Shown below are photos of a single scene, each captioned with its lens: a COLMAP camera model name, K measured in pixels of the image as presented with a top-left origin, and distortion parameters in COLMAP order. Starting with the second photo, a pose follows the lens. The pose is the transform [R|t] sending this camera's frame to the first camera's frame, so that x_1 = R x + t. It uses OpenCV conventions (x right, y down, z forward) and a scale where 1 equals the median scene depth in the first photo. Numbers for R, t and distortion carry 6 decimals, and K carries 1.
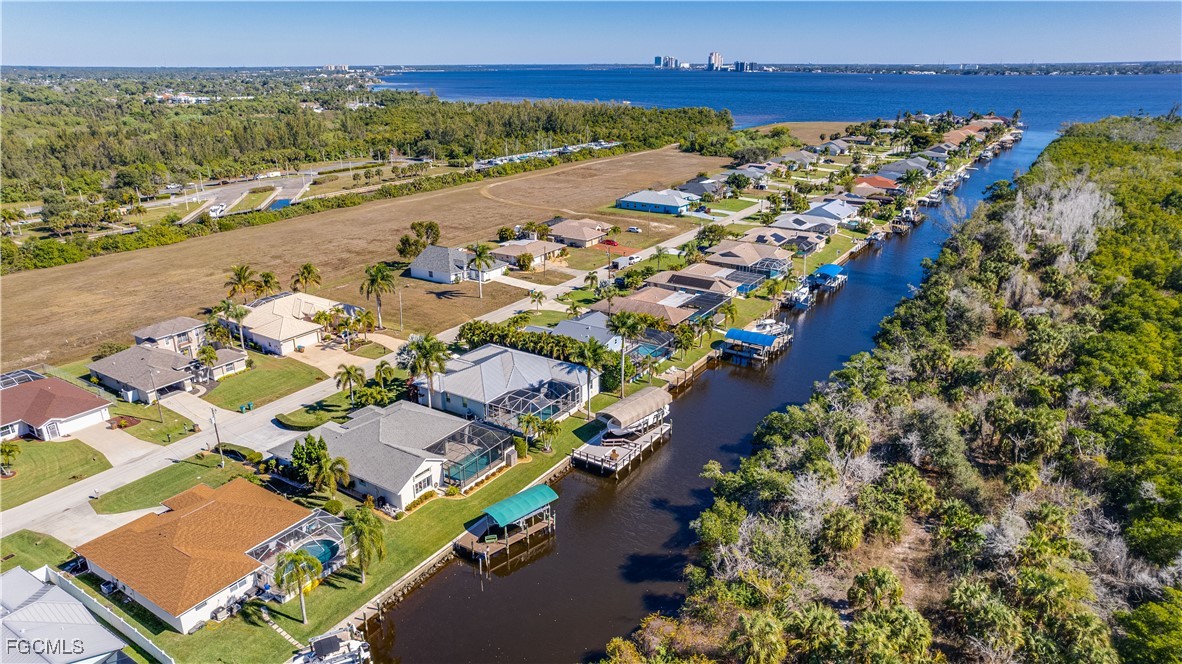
lens RADIAL K [[750.9, 0, 591.0], [0, 750.9, 332.0], [0, 0, 1]] dist [-0.025744, 0.001831]
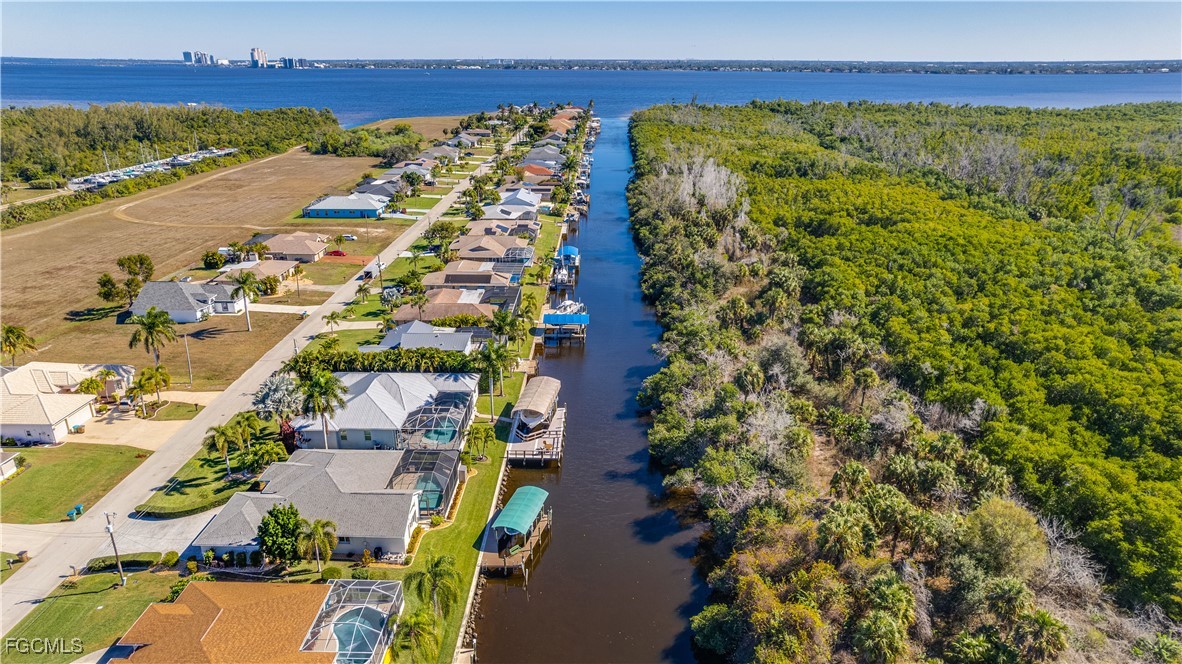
lens RADIAL K [[744.8, 0, 591.0], [0, 744.8, 332.0], [0, 0, 1]] dist [-0.057166, 0.061381]
pose [[0.848736, -0.176974, 0.498325, -0.282863], [0.172501, 0.983447, 0.055458, -0.026743], [-0.499891, 0.038892, 0.865215, 0.048349]]
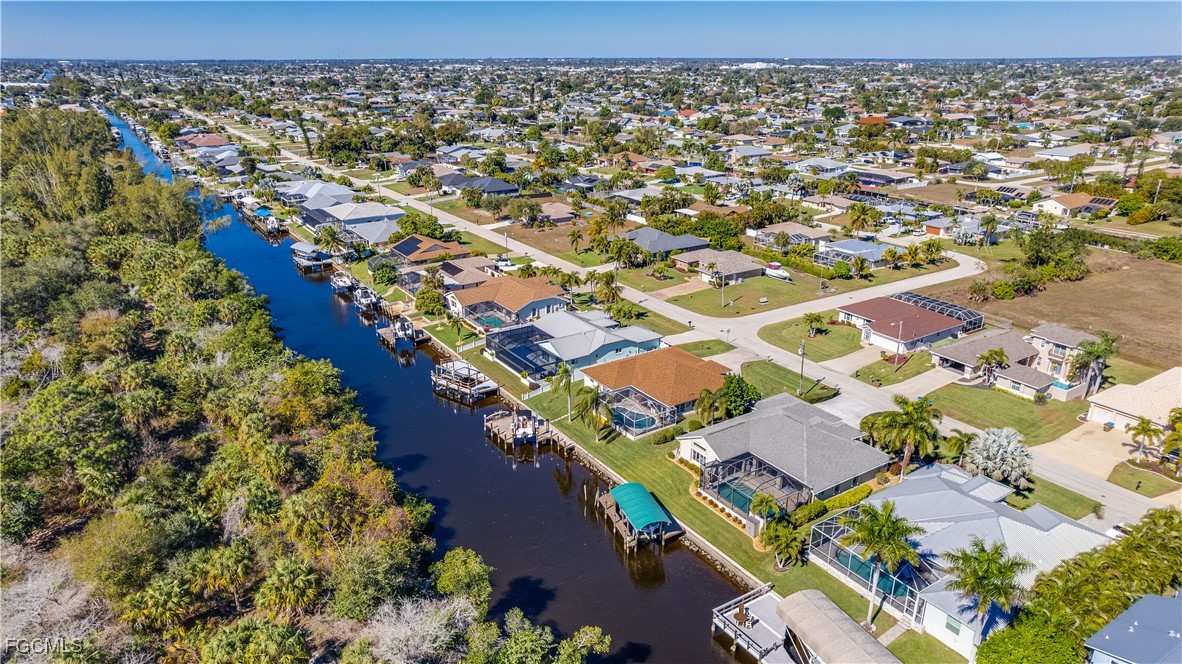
lens RADIAL K [[744.8, 0, 591.0], [0, 744.8, 332.0], [0, 0, 1]] dist [-0.057166, 0.061381]
pose [[-0.414196, 0.313379, -0.854538, 0.405537], [-0.299143, 0.839834, 0.452982, -0.222230], [0.859625, 0.443252, -0.254111, 0.656786]]
